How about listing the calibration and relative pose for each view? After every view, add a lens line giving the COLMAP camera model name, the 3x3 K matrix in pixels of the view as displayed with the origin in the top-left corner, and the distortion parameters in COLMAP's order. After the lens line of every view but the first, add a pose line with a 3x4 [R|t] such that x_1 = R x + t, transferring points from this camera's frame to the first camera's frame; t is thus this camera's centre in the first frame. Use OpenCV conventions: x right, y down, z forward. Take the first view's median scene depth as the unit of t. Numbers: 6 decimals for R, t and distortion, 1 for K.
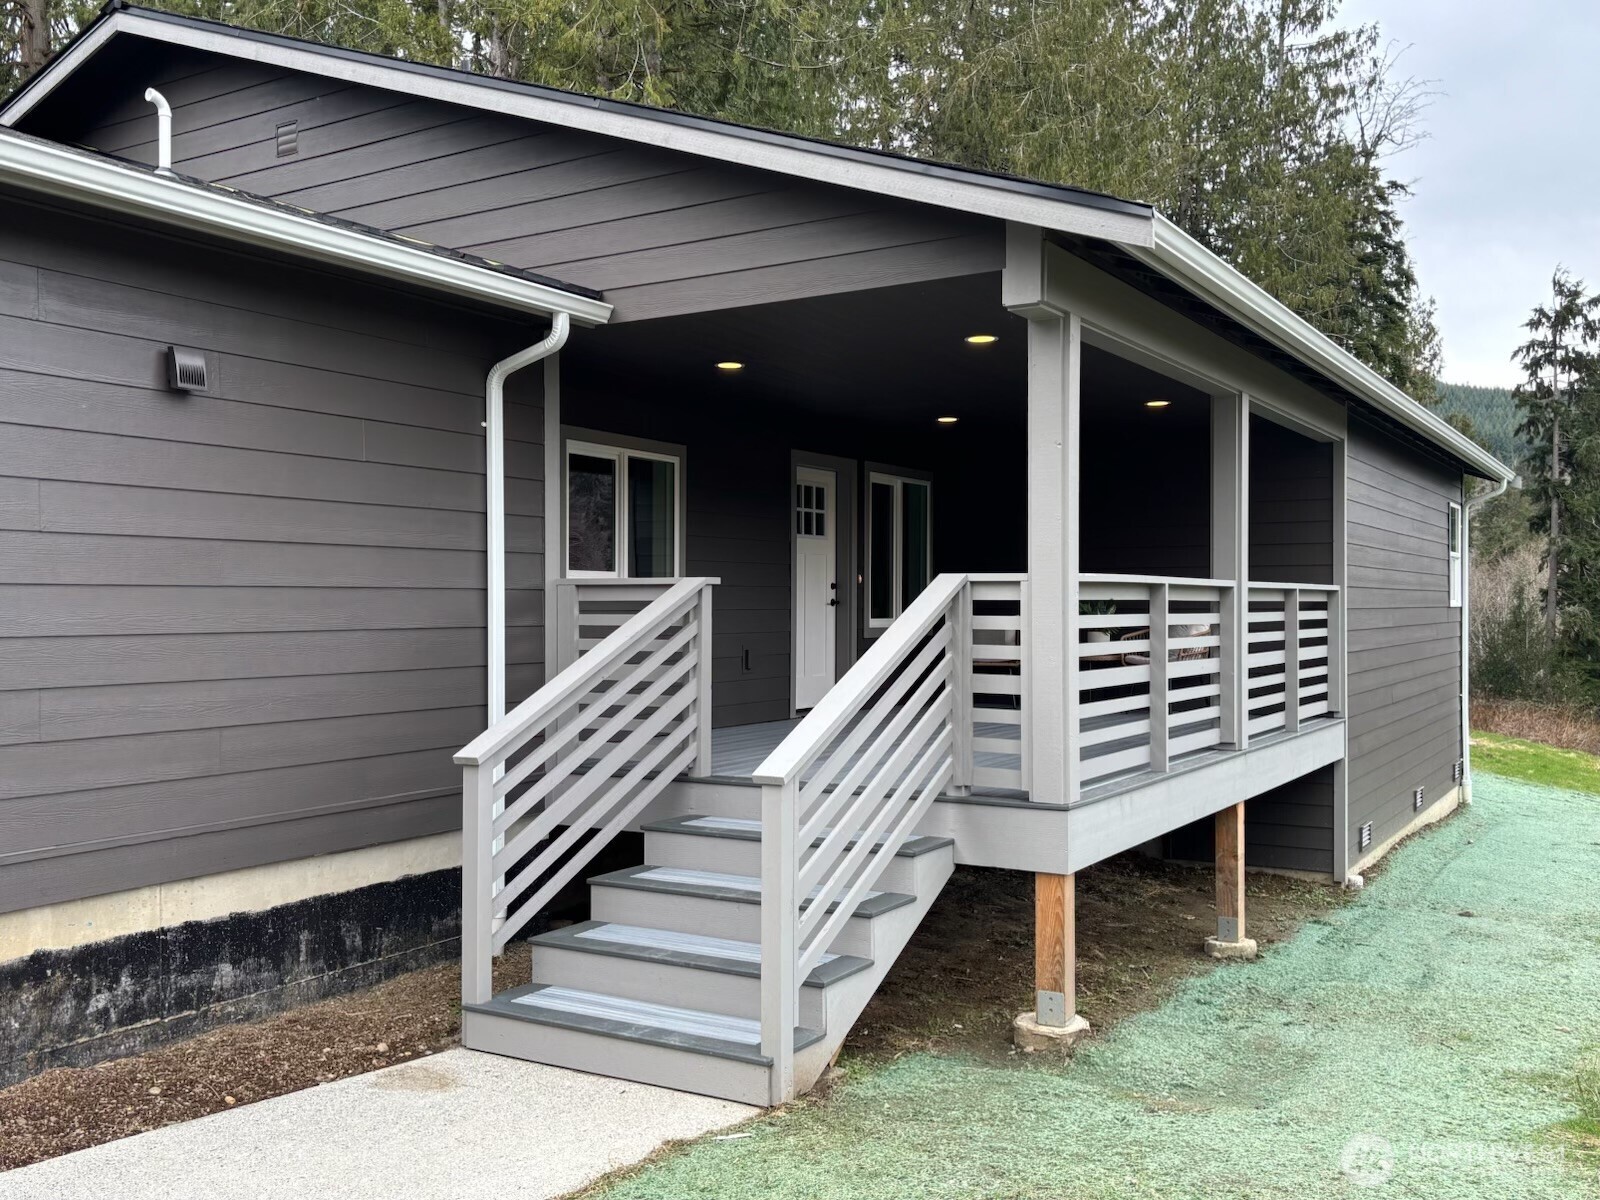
lens RADIAL K [[1427.1, 0, 796.6], [0, 1427.1, 600.6], [0, 0, 1]] dist [0.056351, -0.008366]
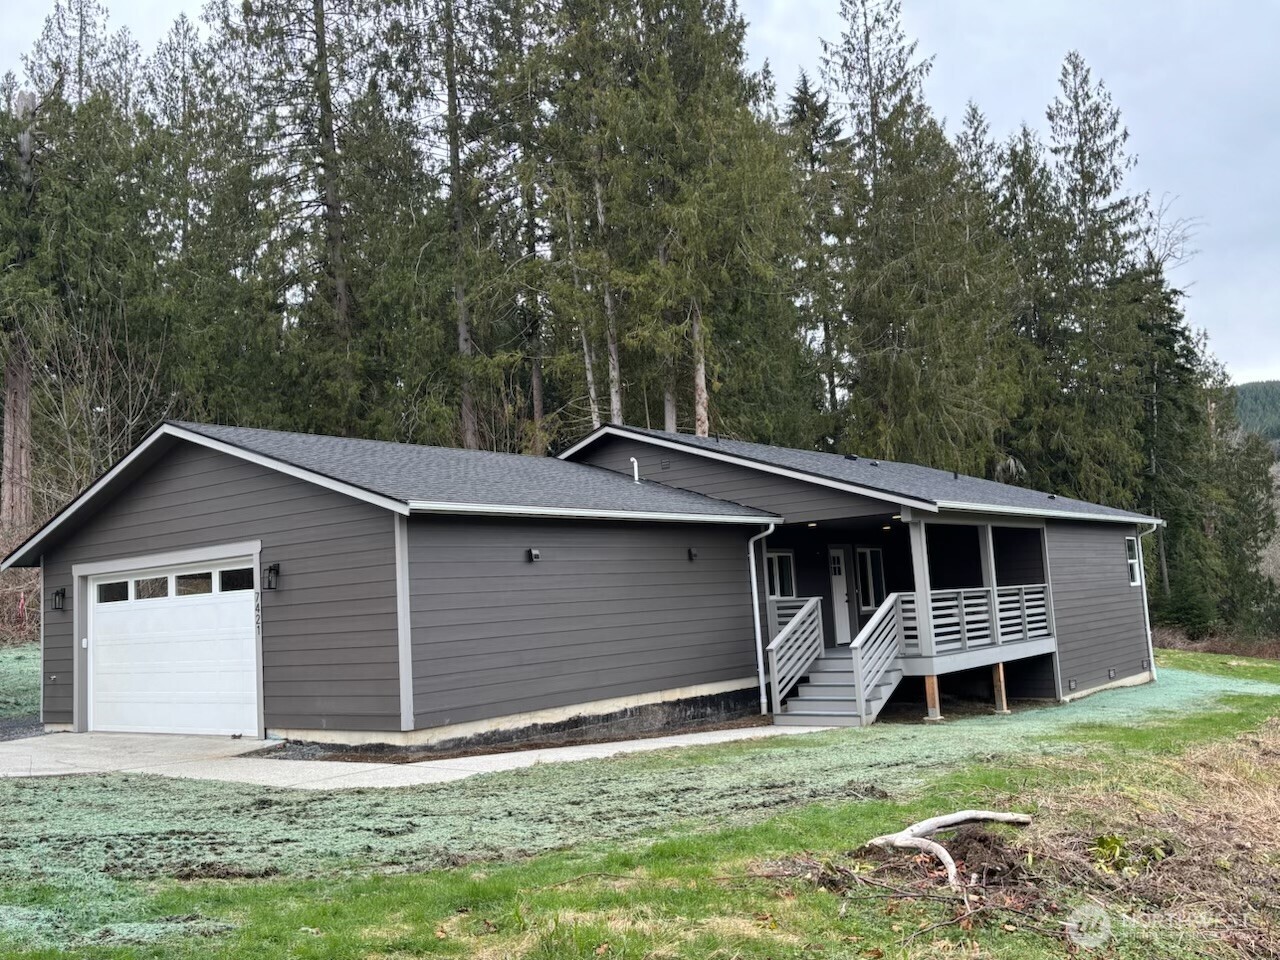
lens RADIAL K [[1141.7, 0, 632.7], [0, 1141.7, 475.8], [0, 0, 1]] dist [0.056351, -0.008366]
pose [[0.991872, -0.069466, -0.106600, -0.175690], [0.057829, 0.992400, -0.108616, -0.030101], [0.113335, 0.101569, 0.988352, -1.585987]]
